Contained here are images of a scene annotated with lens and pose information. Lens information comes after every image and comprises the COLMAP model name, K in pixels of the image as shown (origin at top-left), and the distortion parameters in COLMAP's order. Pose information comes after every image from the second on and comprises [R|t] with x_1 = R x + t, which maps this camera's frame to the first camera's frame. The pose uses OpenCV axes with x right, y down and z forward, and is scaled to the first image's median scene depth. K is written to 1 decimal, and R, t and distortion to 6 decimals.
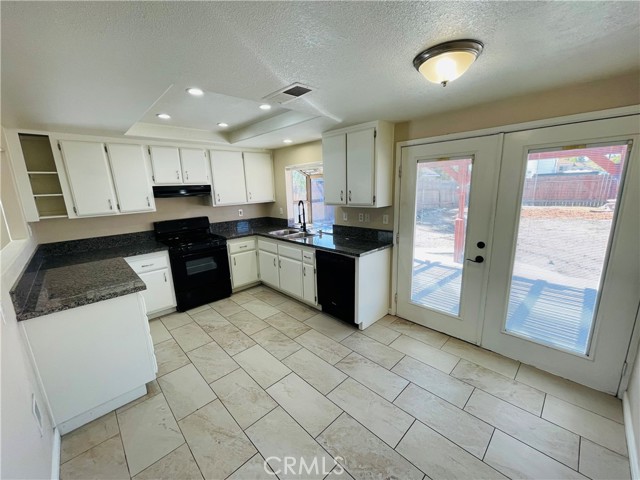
lens RADIAL K [[257.6, 0, 317.0], [0, 257.6, 239.5], [0, 0, 1]] dist [0.002290, 0.000334]
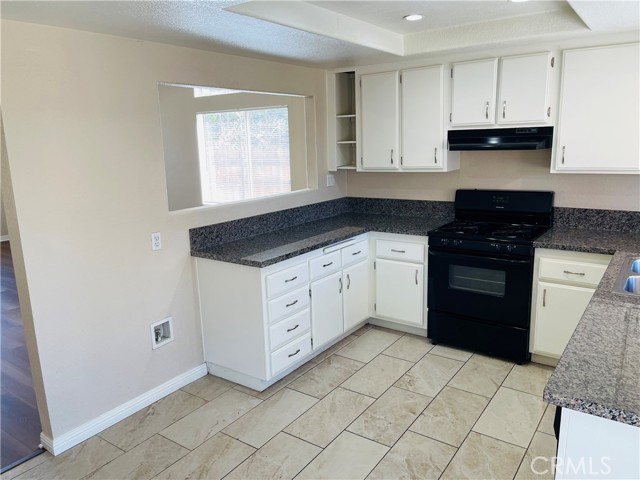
lens RADIAL K [[483.3, 0, 318.4], [0, 483.3, 239.2], [0, 0, 1]] dist [0.064814, -0.068644]
pose [[0.187636, 0.227358, -0.955563, 0.504425], [-0.177696, 0.964647, 0.194627, -0.138553], [0.966031, 0.133281, 0.221403, 0.521403]]
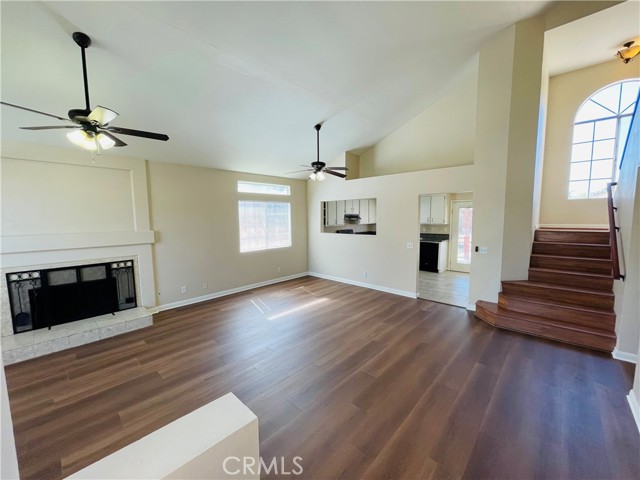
lens RADIAL K [[257.6, 0, 317.3], [0, 257.6, 238.8], [0, 0, 1]] dist [0.002290, 0.000334]
pose [[0.998841, 0.018168, 0.044562, -1.058337], [-0.012337, 0.991723, -0.127802, 0.334614], [-0.046515, 0.127104, 0.990798, -1.365924]]
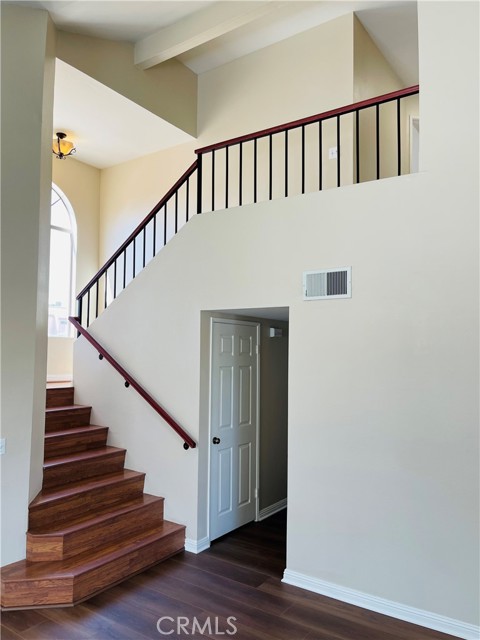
lens RADIAL K [[483.3, 0, 239.5], [0, 483.3, 325.9], [0, 0, 1]] dist [0.064814, -0.068644]
pose [[-0.193343, 0.085689, 0.977382, -1.348495], [0.201147, 0.978481, -0.045995, 0.087898], [-0.960291, 0.187705, -0.206418, -0.335260]]
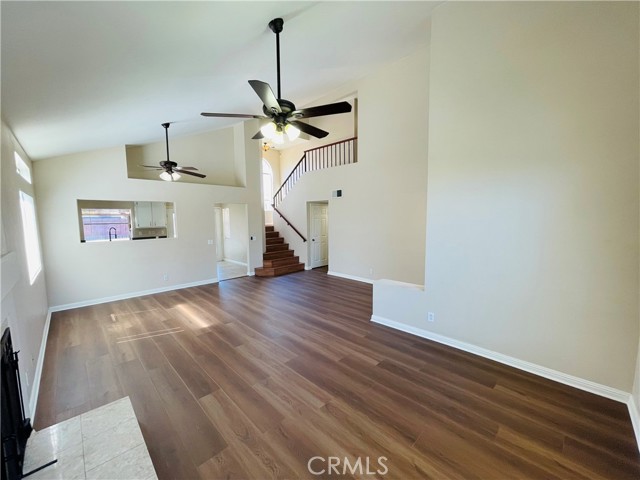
lens RADIAL K [[257.6, 0, 316.6], [0, 257.6, 241.6], [0, 0, 1]] dist [0.002290, 0.000334]
pose [[-0.001233, -0.063498, 0.997981, -2.559158], [0.223609, 0.972694, 0.062165, 0.209828], [-0.974678, 0.223234, 0.012999, -0.579692]]
